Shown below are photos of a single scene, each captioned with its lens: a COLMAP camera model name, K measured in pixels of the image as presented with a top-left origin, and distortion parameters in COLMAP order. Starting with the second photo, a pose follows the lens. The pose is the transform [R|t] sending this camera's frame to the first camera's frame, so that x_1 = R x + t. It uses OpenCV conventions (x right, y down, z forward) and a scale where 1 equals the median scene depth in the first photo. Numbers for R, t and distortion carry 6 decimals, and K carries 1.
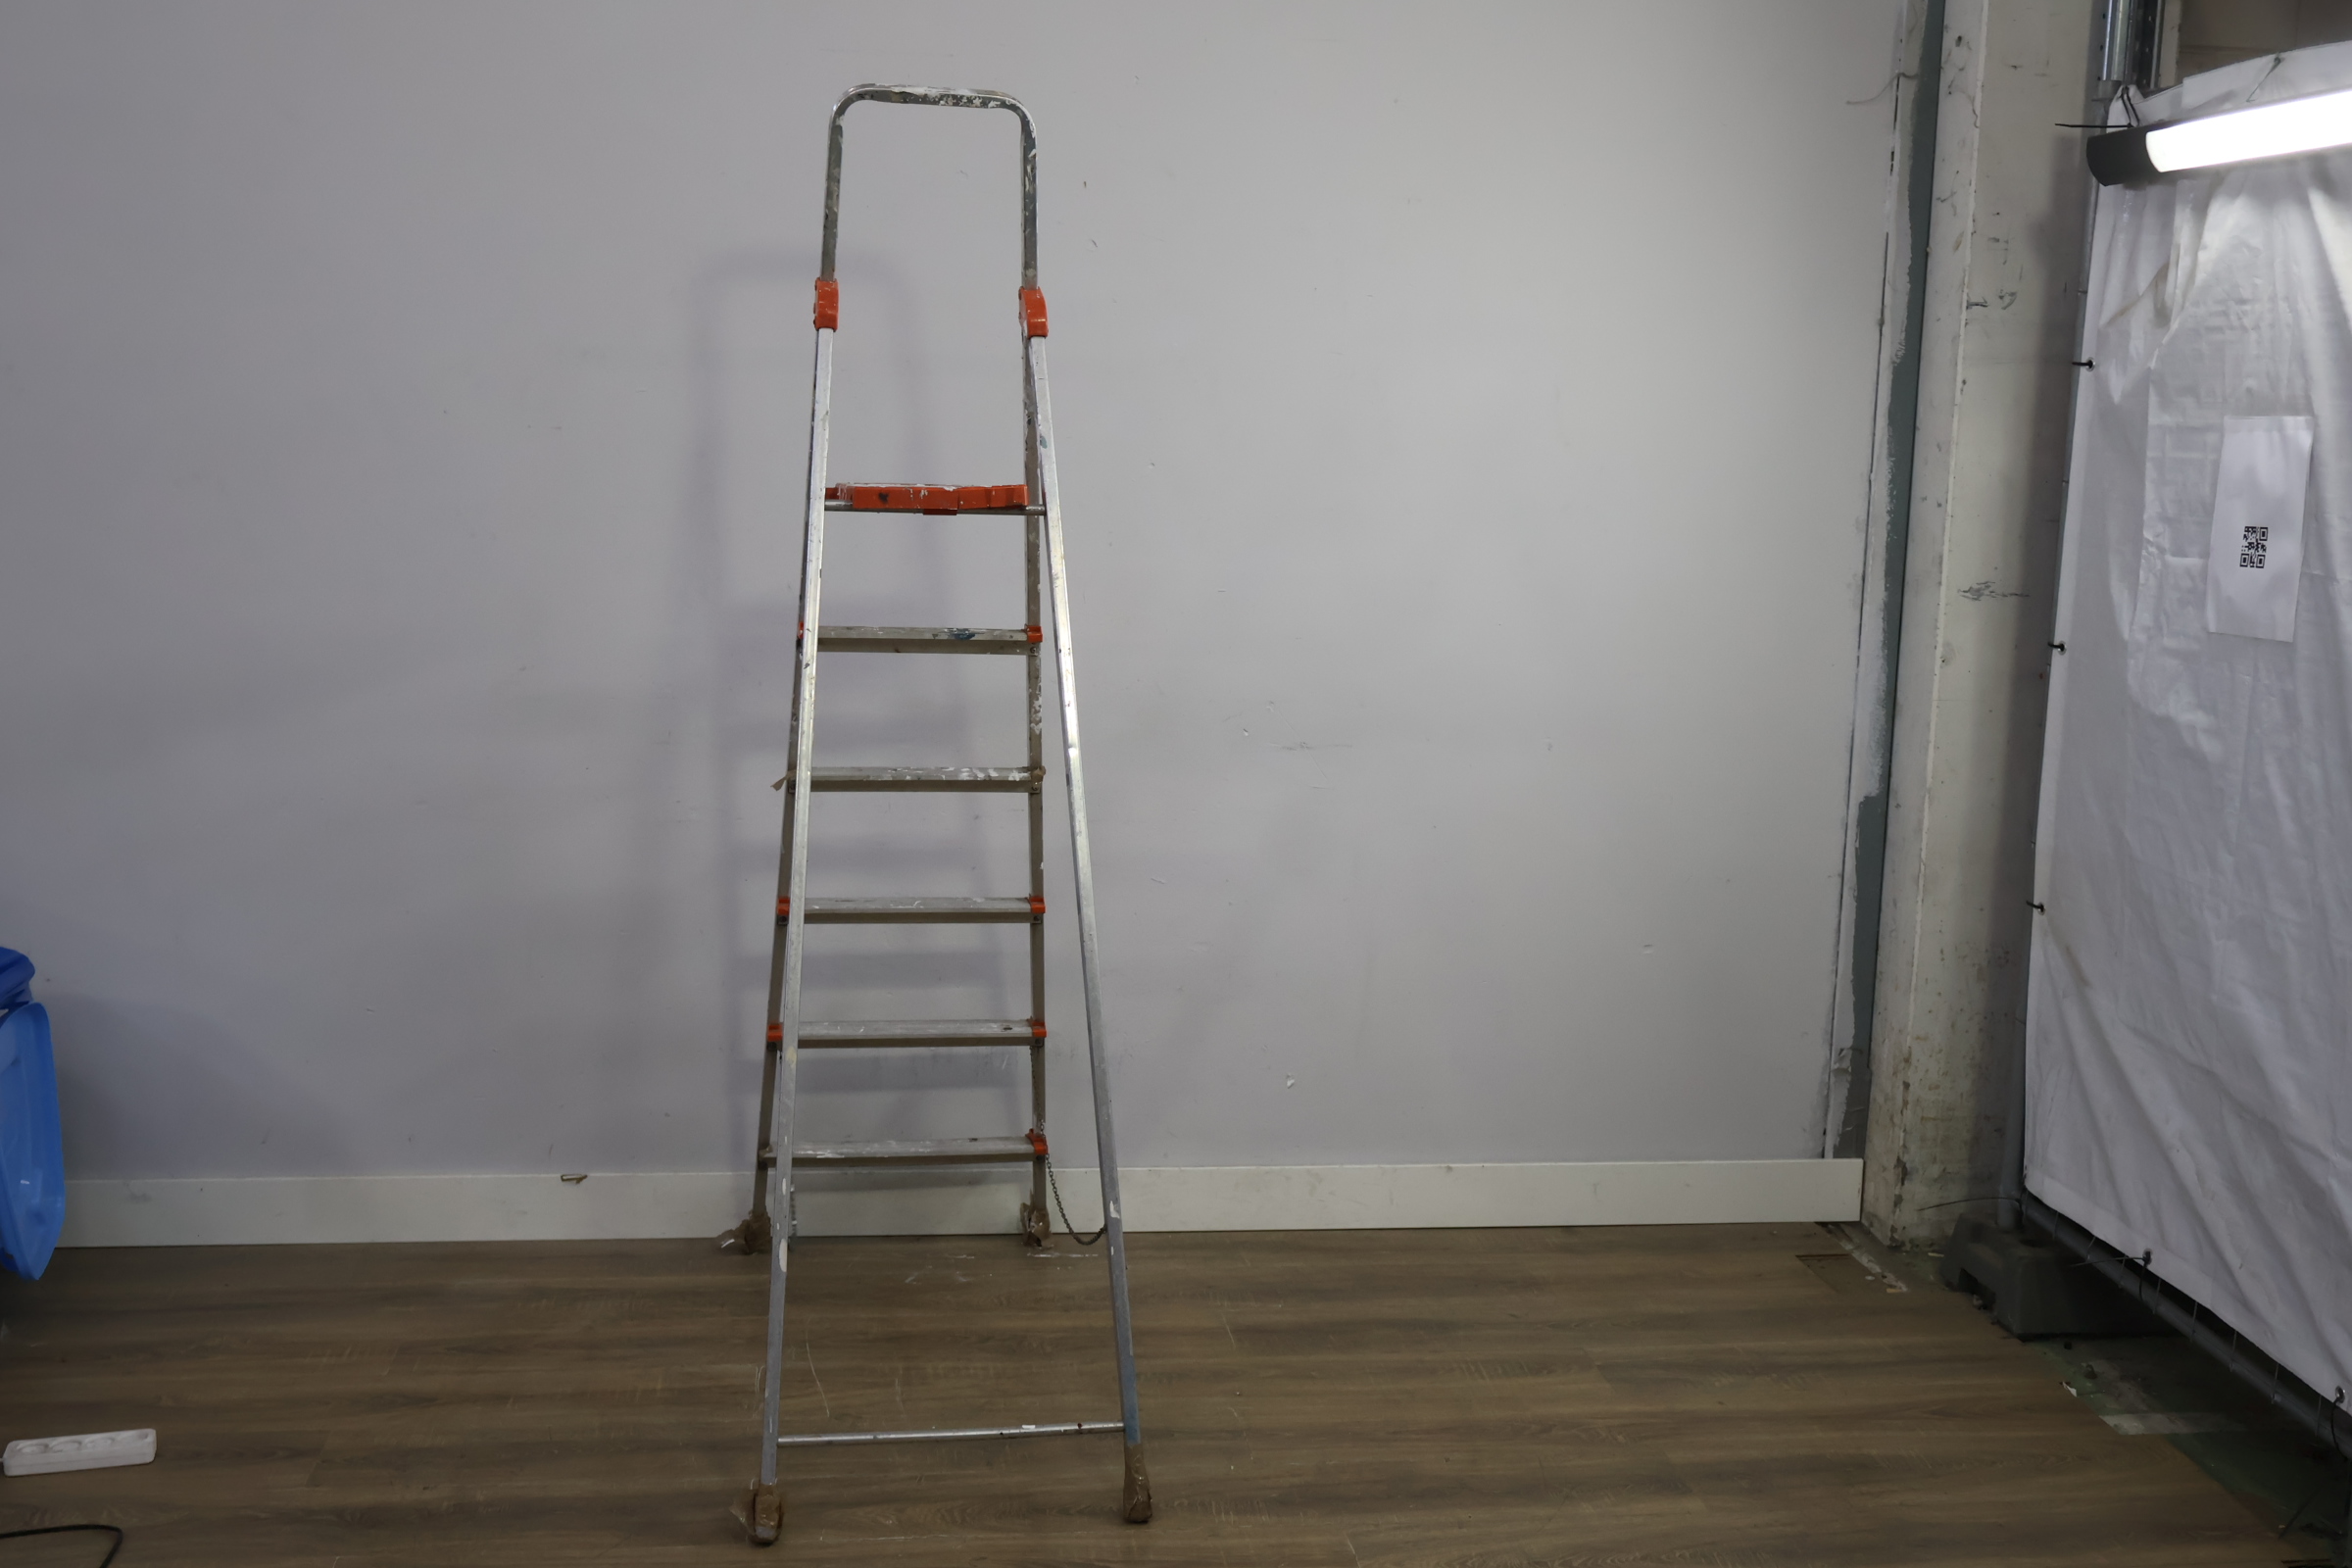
lens RADIAL K [[2517.4, 0, 1176.0], [0, 2517.4, 784.0], [0, 0, 1]] dist [0.000630, 0.012068]
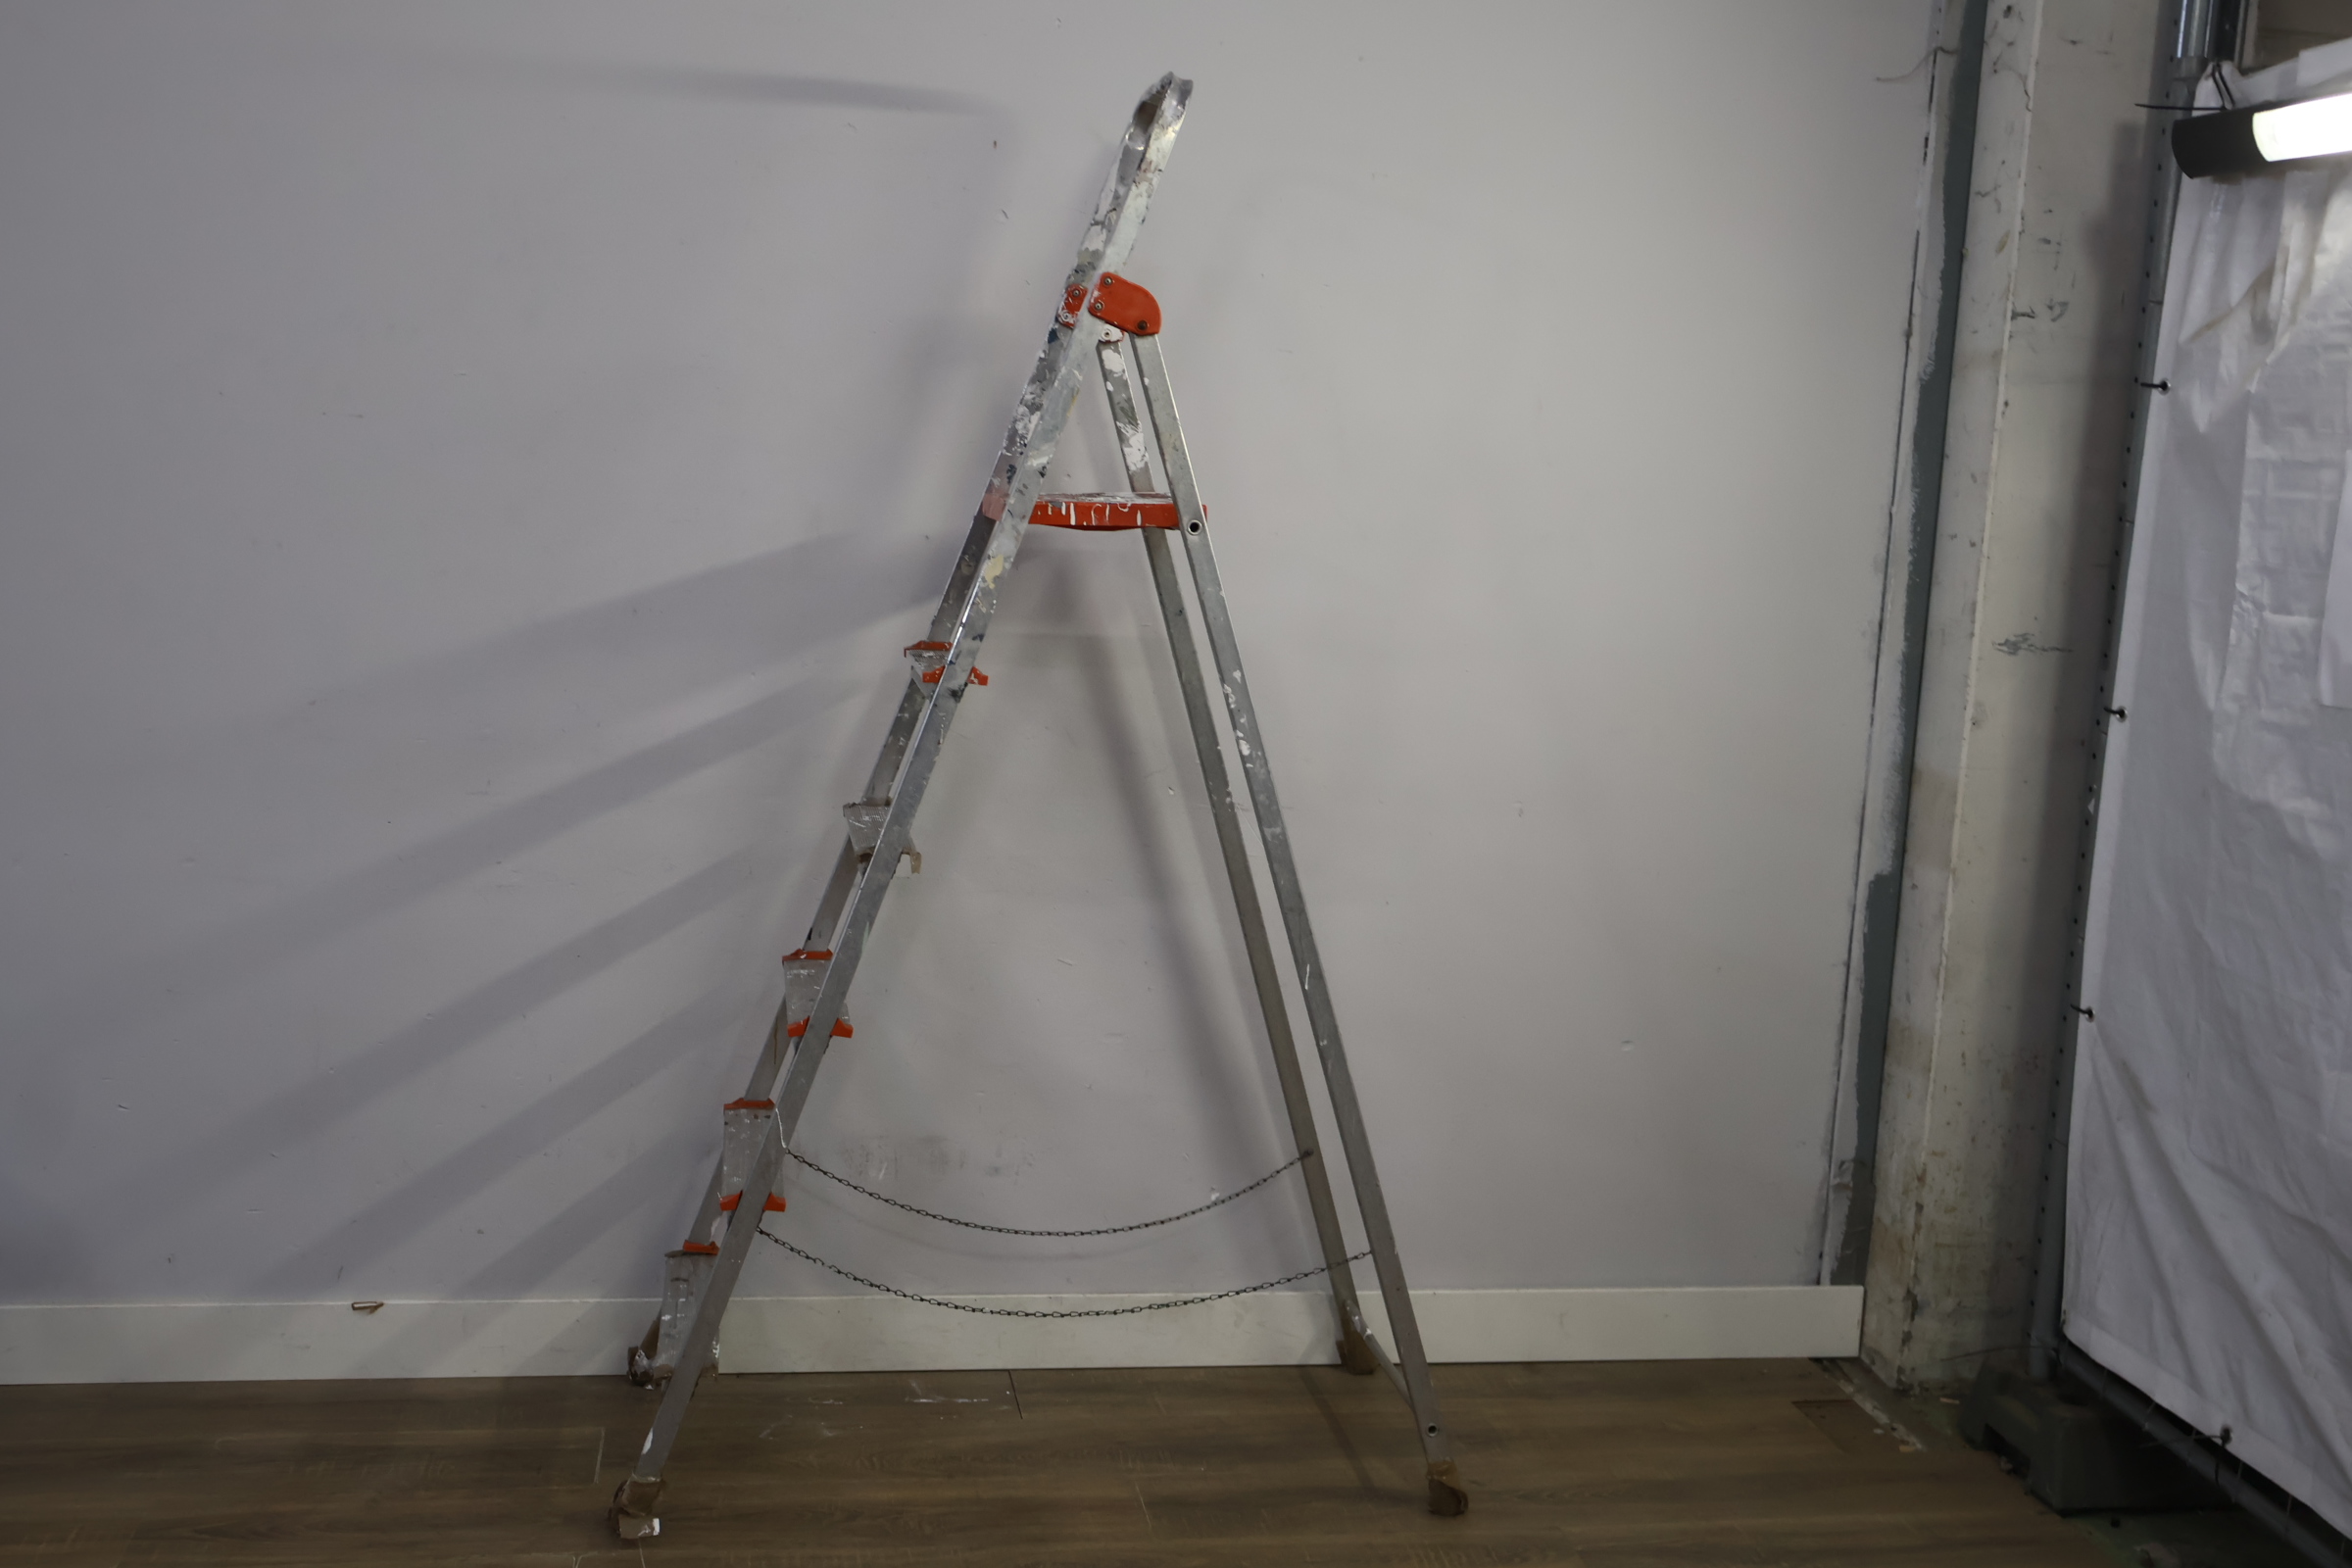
lens RADIAL K [[2509.3, 0, 1186.1], [0, 2509.3, 784.7], [0, 0, 1]] dist [0.012597, -0.005817]
pose [[0.998646, 0.017691, 0.048925, -0.009772], [-0.017539, 0.999840, -0.003534, -0.020375], [-0.048980, 0.002671, 0.998796, 0.149309]]
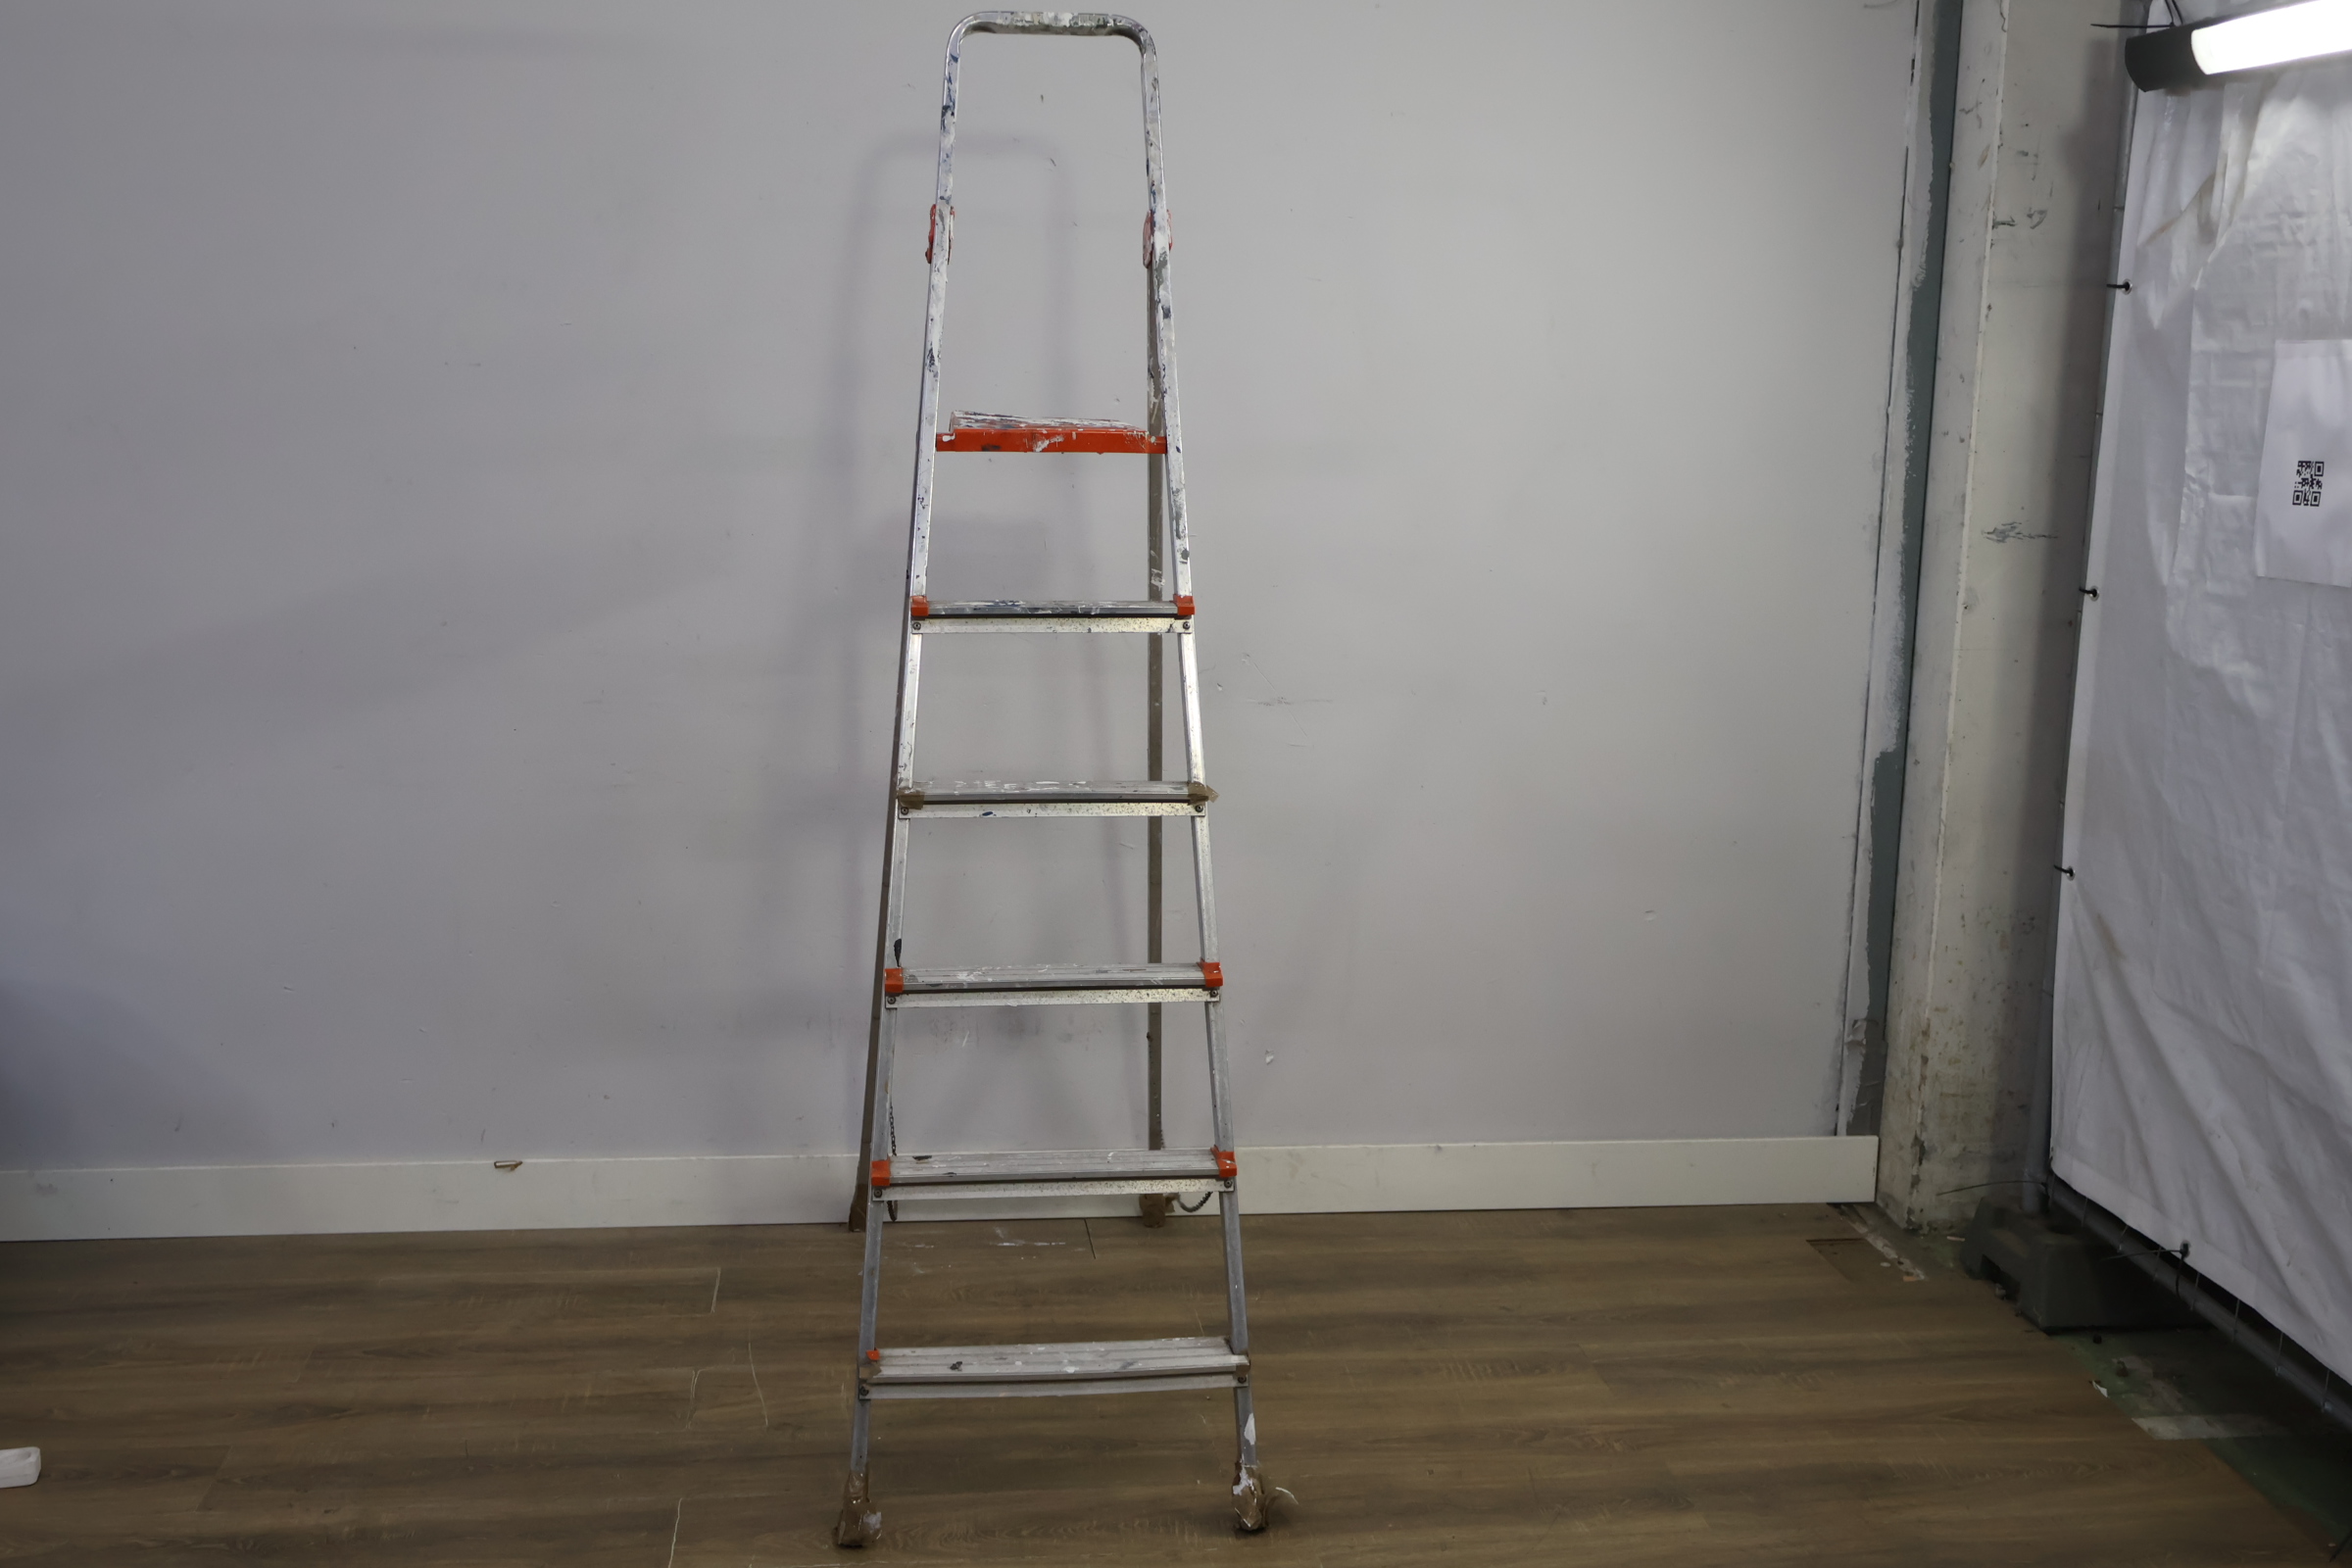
lens RADIAL K [[2516.1, 0, 1179.4], [0, 2516.1, 787.1], [0, 0, 1]] dist [0.006963, 0.003565]
pose [[0.999987, -0.004058, -0.003109, 0.015902], [0.004130, 0.999715, 0.023510, -0.005596], [0.003013, -0.023523, 0.999719, 0.064759]]
